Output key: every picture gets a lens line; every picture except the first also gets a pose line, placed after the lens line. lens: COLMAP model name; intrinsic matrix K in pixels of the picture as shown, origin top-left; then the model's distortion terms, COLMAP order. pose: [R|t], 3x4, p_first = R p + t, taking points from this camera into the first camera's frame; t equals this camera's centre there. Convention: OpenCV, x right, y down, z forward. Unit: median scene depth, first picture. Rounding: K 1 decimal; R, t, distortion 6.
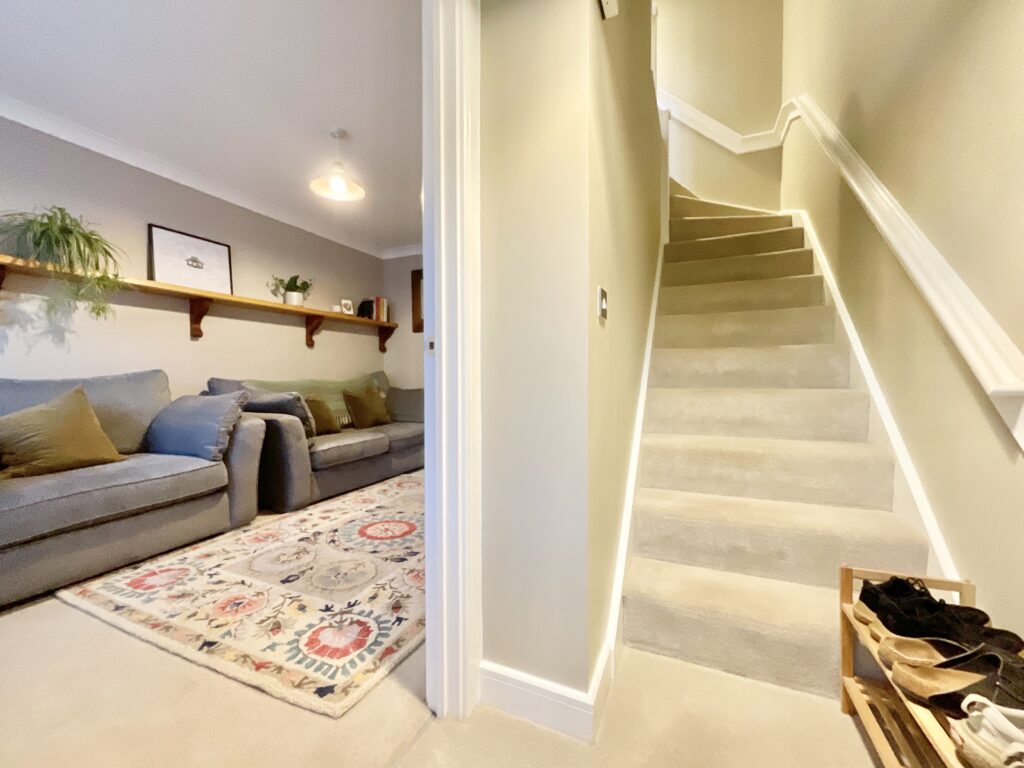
lens RADIAL K [[411.6, 0, 512.0], [0, 411.6, 384.0], [0, 0, 1]] dist [0.000591, 0.000452]
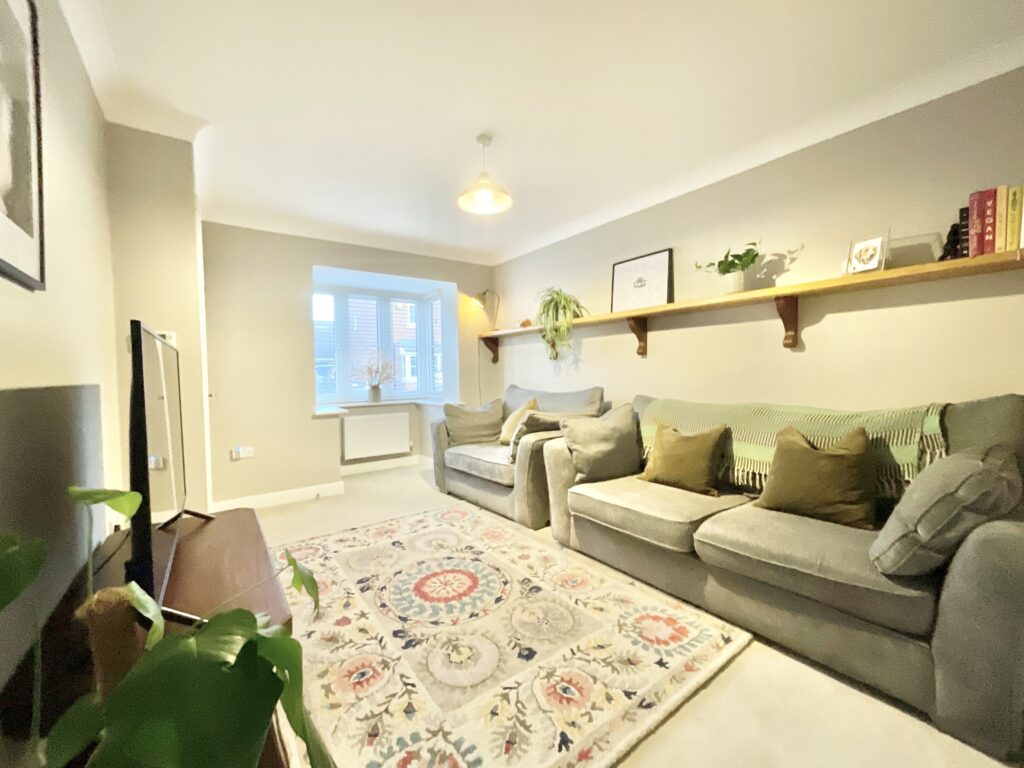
lens RADIAL K [[418.7, 0, 512.0], [0, 418.7, 384.0], [0, 0, 1]] dist [-0.000404, 0.000632]
pose [[-0.500997, 0.038167, -0.864607, 0.403305], [0.002636, 0.999090, 0.042577, -0.115389], [0.865445, 0.019052, -0.500641, 1.657270]]
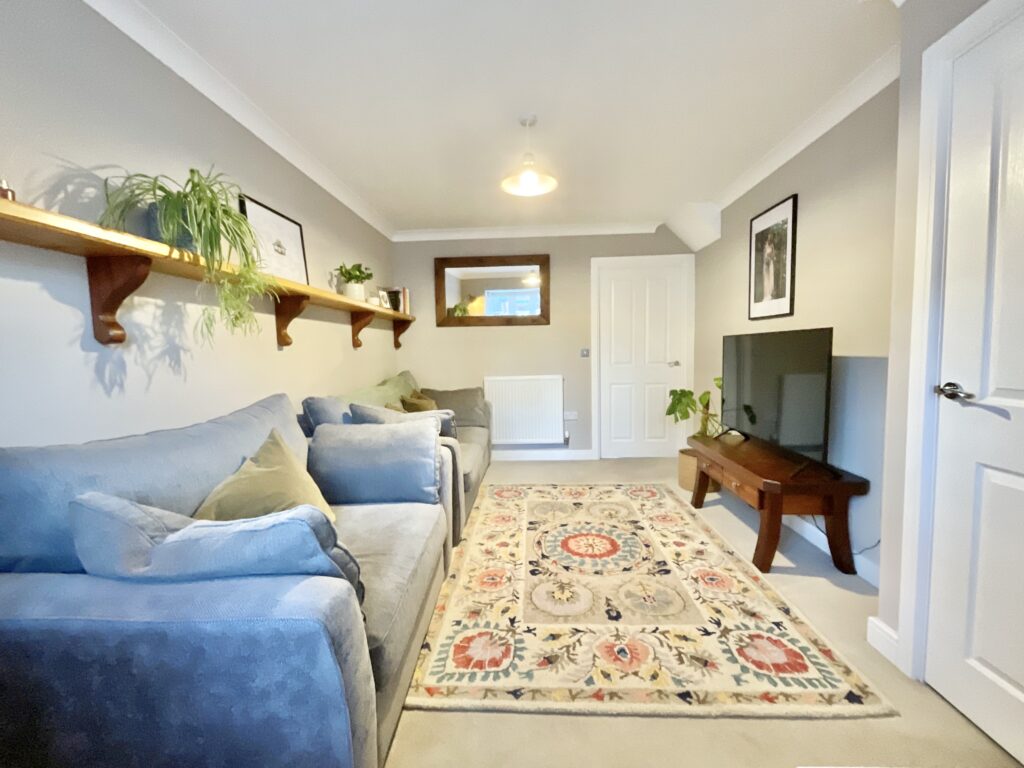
lens RADIAL K [[418.7, 0, 512.0], [0, 418.7, 384.0], [0, 0, 1]] dist [-0.000404, 0.000632]
pose [[0.935943, -0.047664, 0.348912, -0.861615], [0.028567, 0.997809, 0.059680, -0.102951], [-0.350992, -0.045890, 0.935253, 0.154694]]
